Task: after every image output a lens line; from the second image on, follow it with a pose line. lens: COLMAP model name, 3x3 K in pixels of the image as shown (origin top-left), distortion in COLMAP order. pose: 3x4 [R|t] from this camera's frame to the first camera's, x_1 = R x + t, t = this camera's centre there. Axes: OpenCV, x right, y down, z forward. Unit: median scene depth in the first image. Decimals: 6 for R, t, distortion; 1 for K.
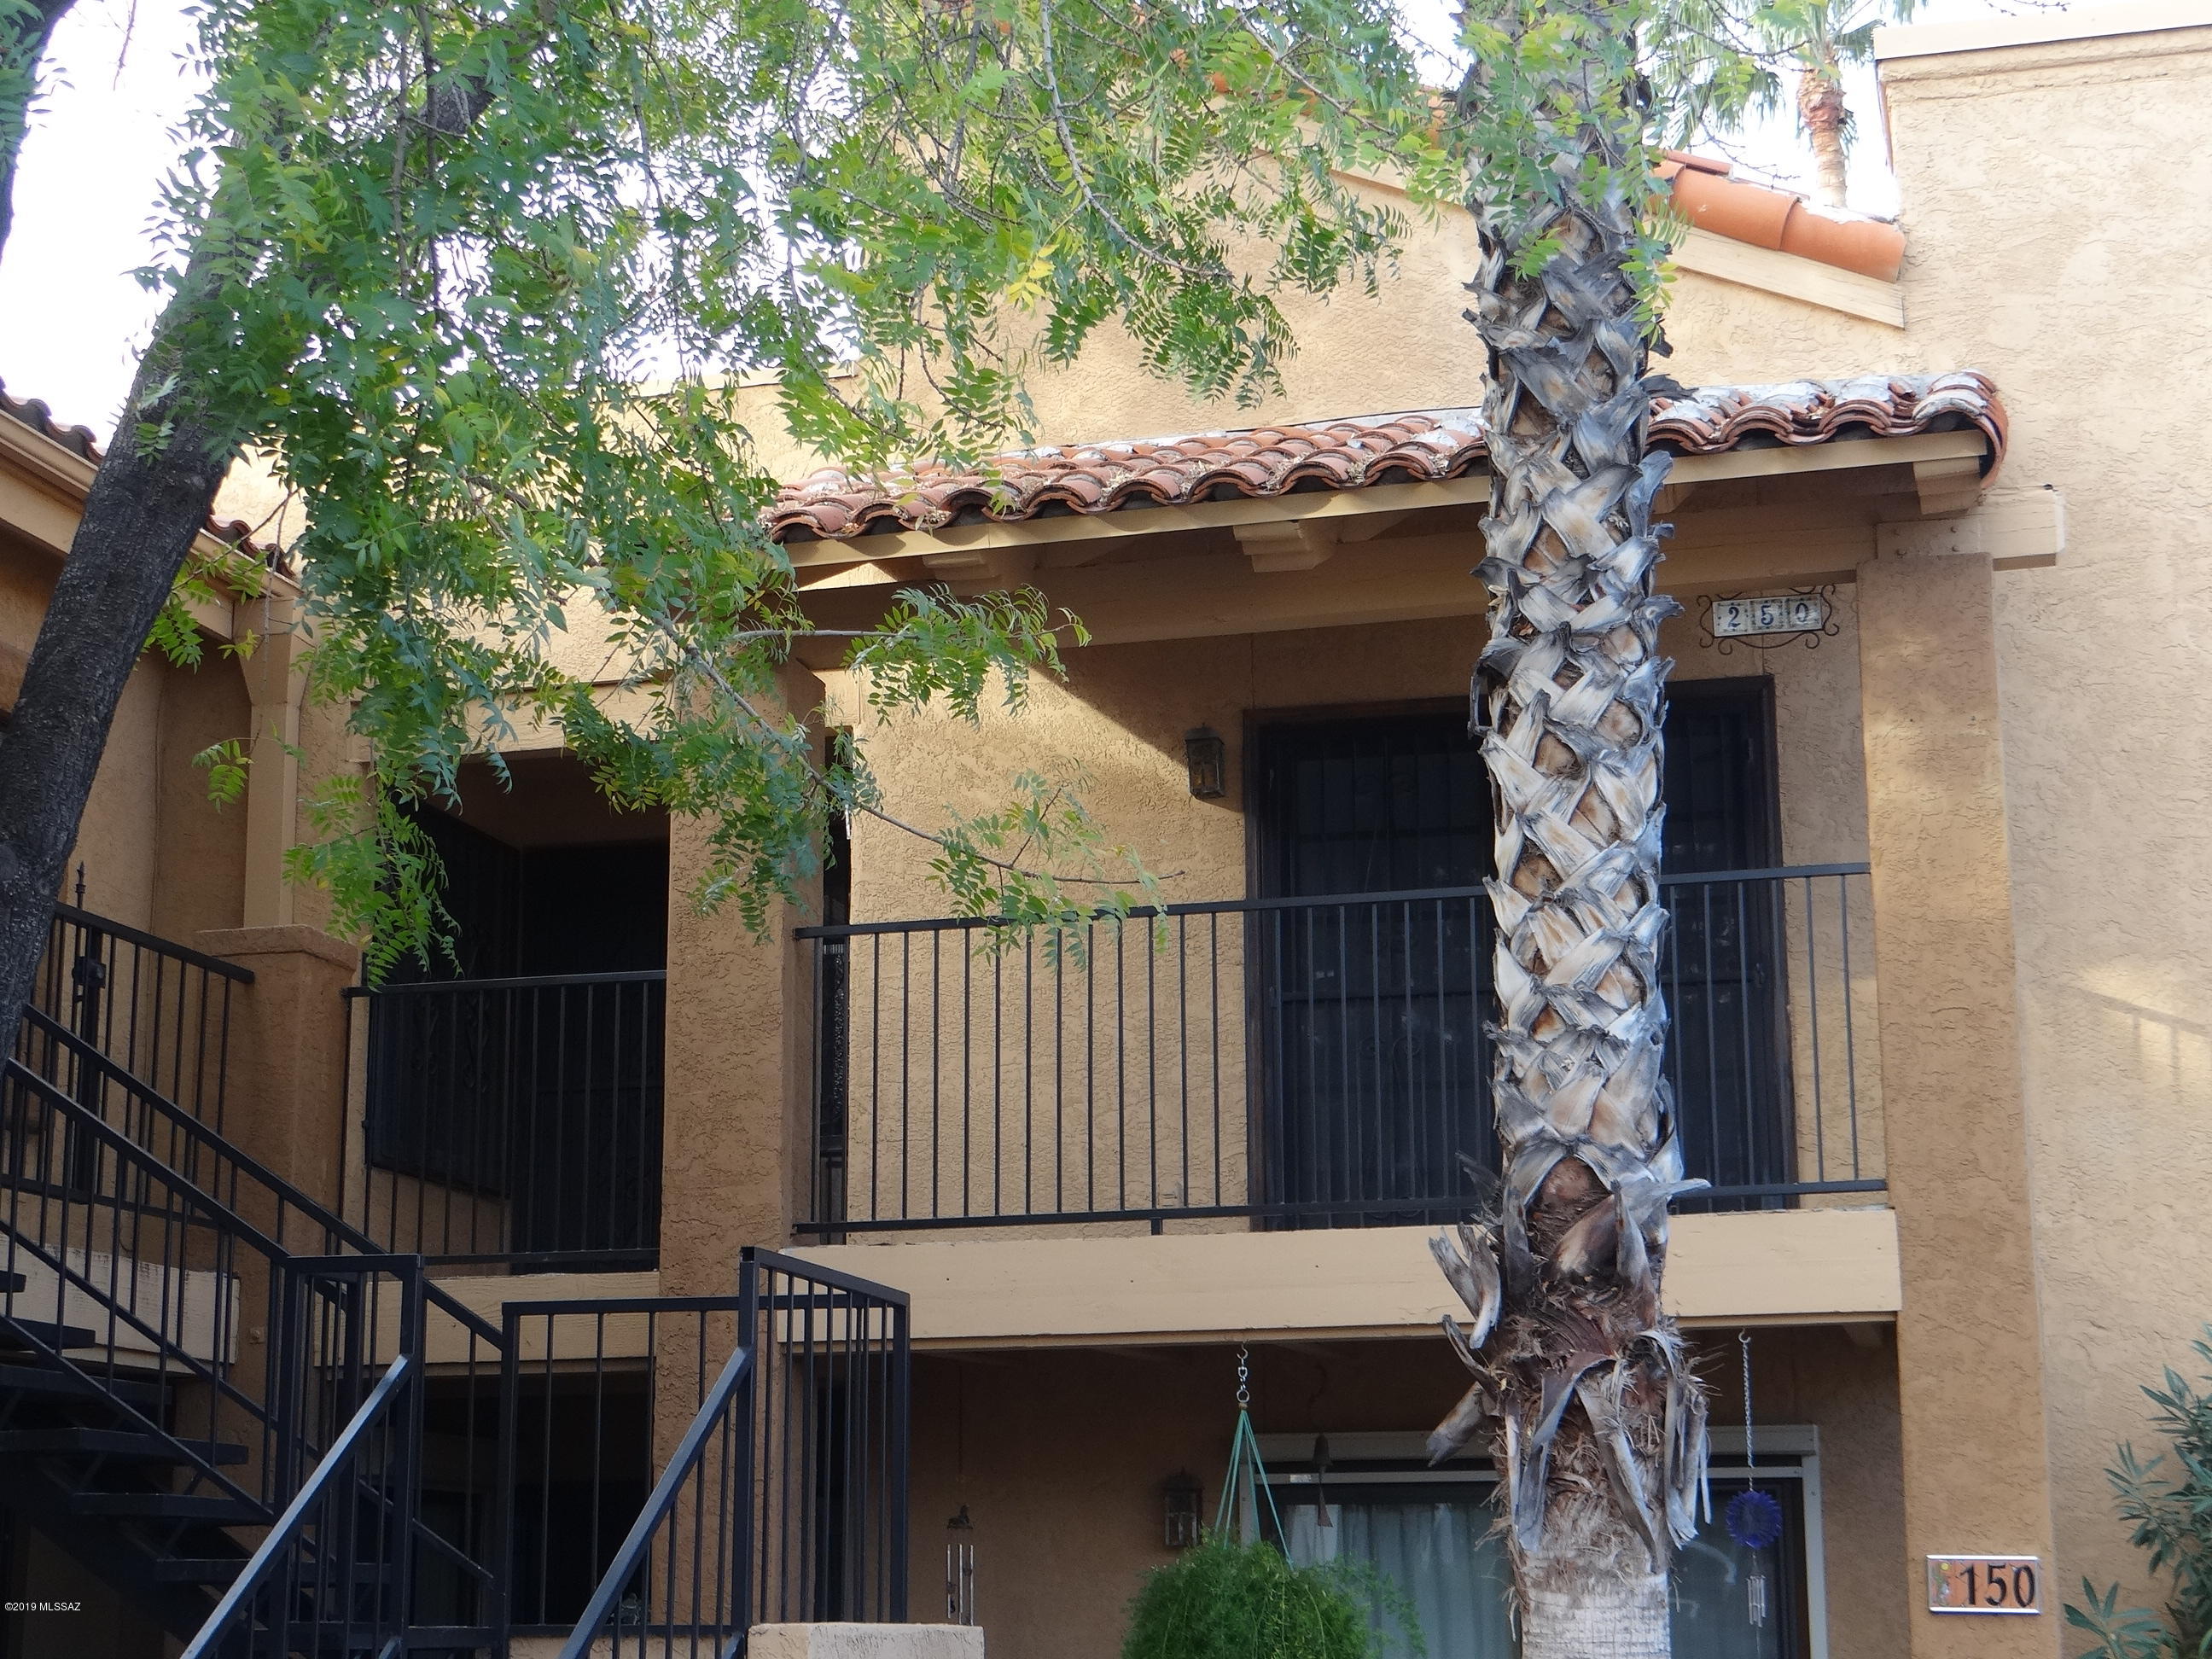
lens RADIAL K [[3542.5, 0, 1106.0], [0, 3542.5, 829.5], [0, 0, 1]] dist [0.011578, -0.055352]
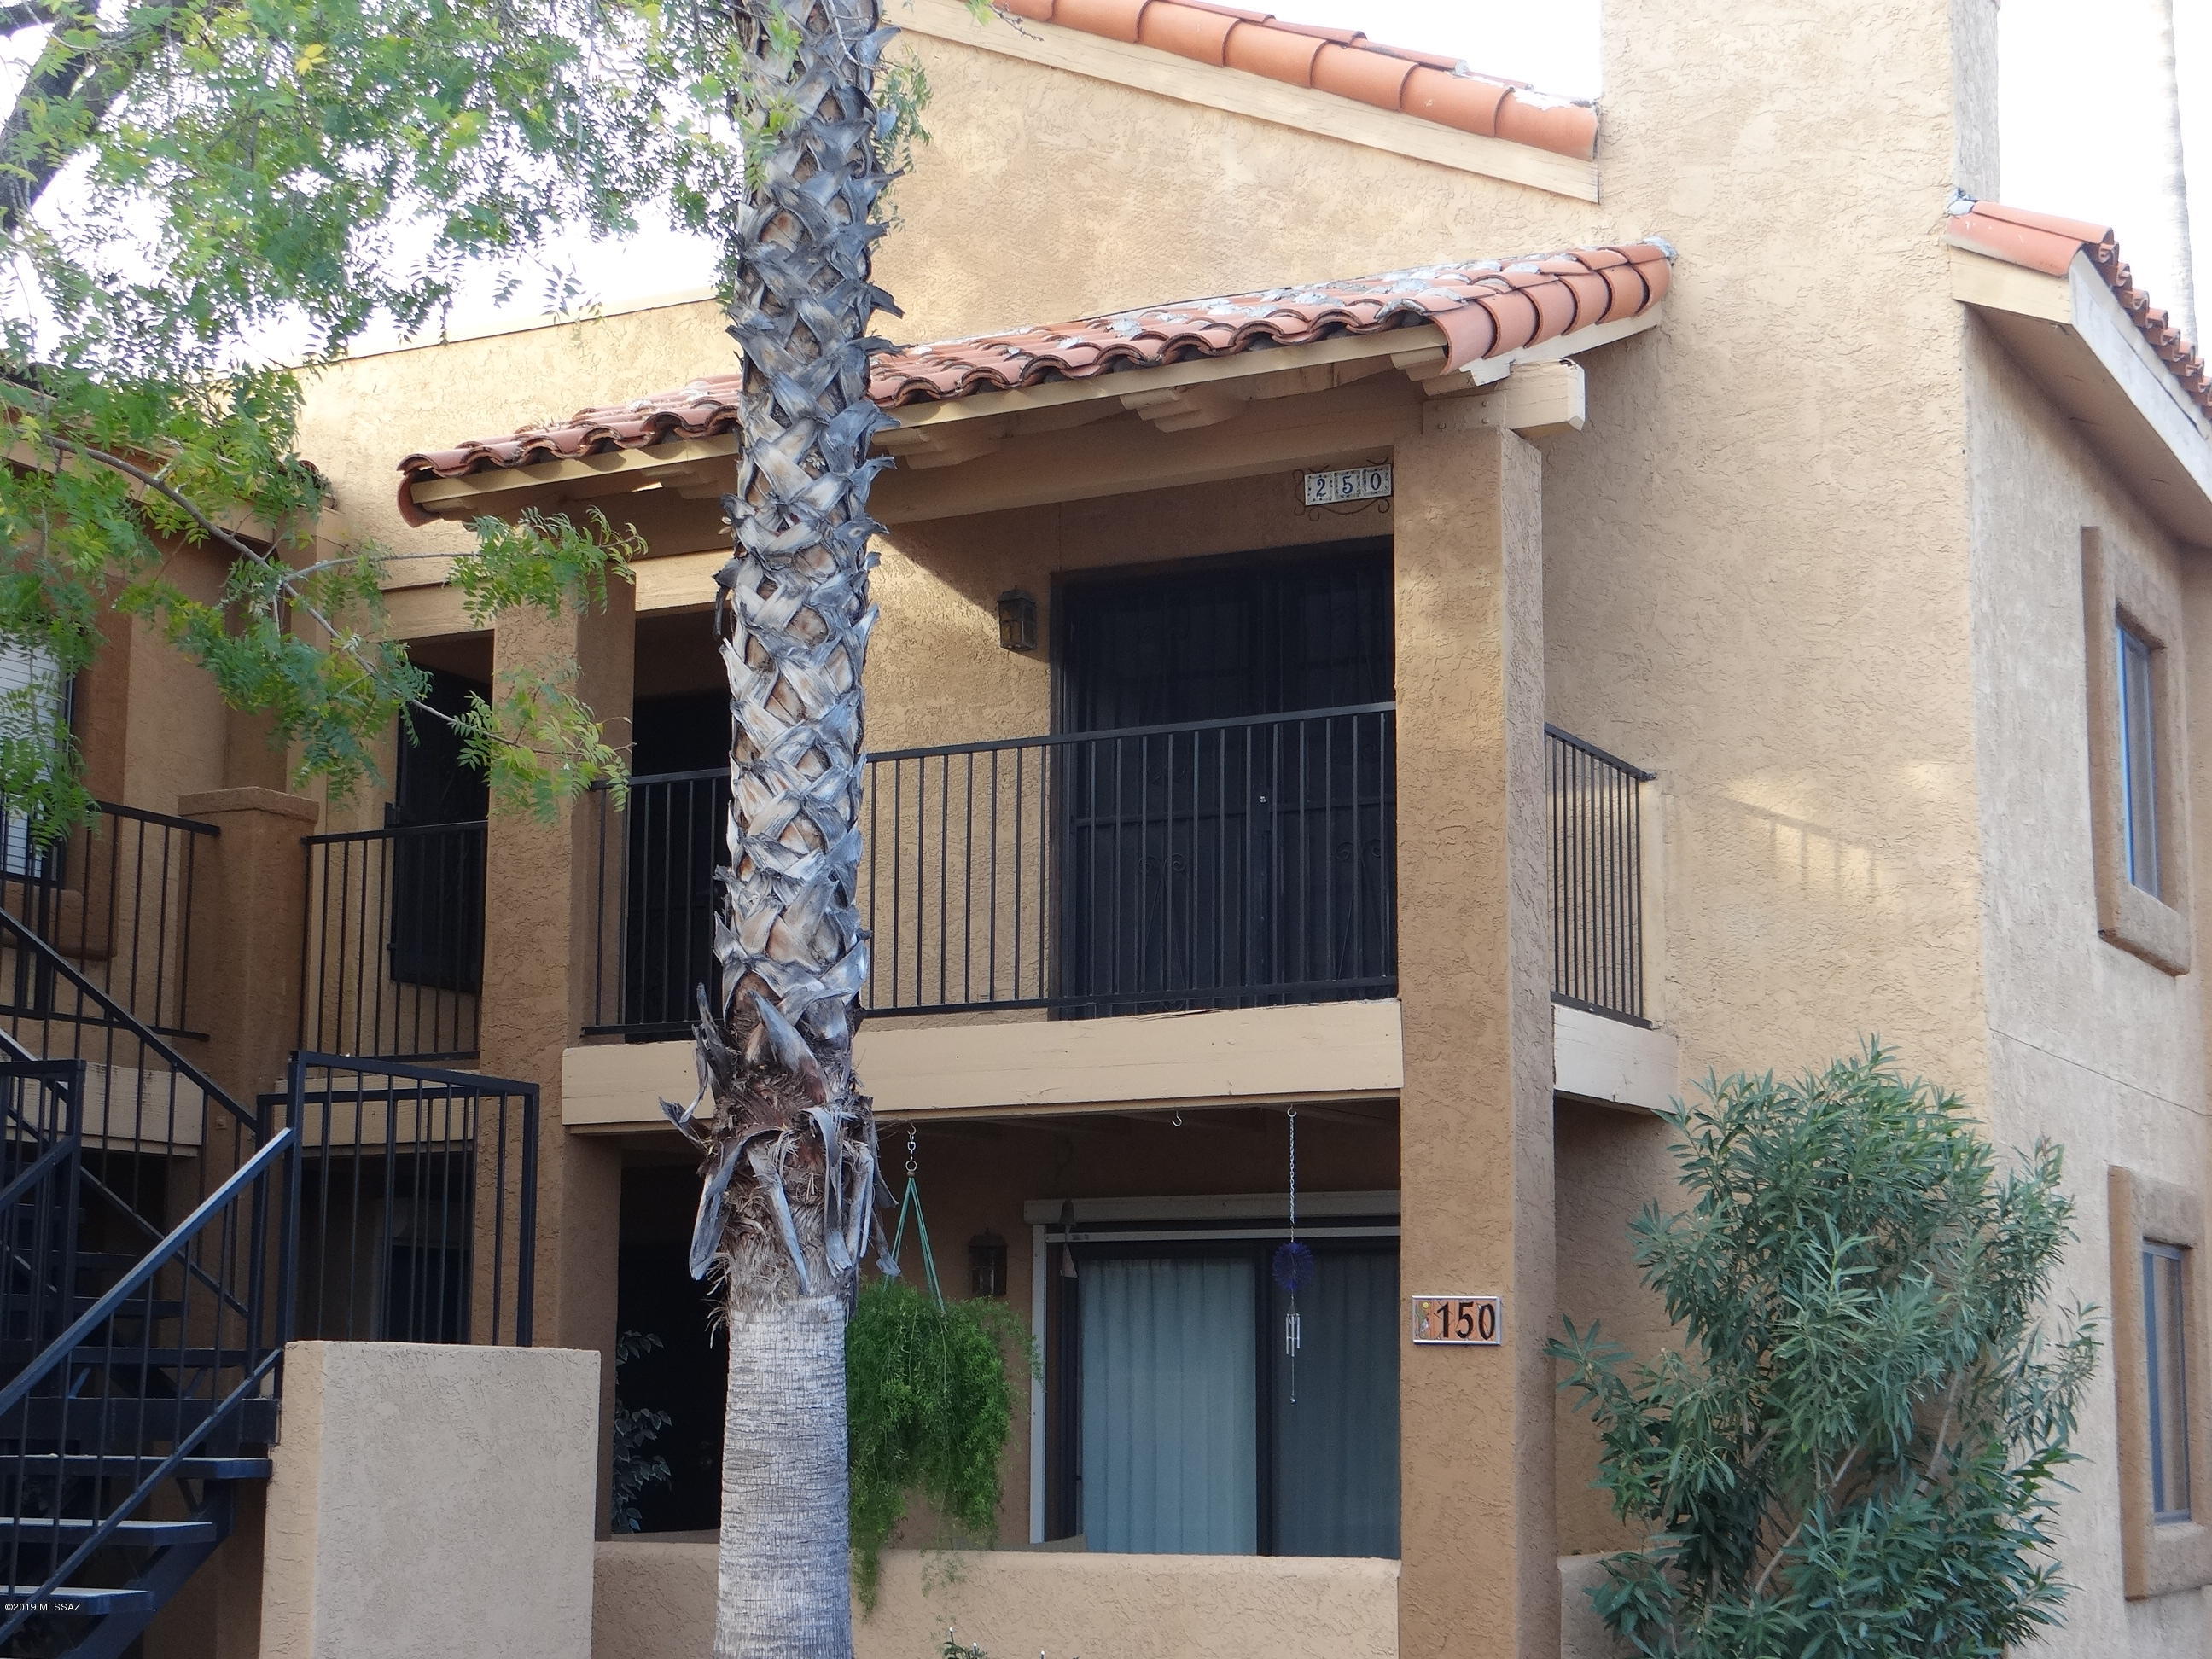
lens RADIAL K [[3542.5, 0, 1106.0], [0, 3542.5, 829.5], [0, 0, 1]] dist [0.011578, -0.055352]
pose [[0.977909, -0.027660, -0.207192, 0.381911], [0.039781, 0.997718, 0.054564, -0.016701], [0.205210, -0.061601, 0.976777, -0.154987]]
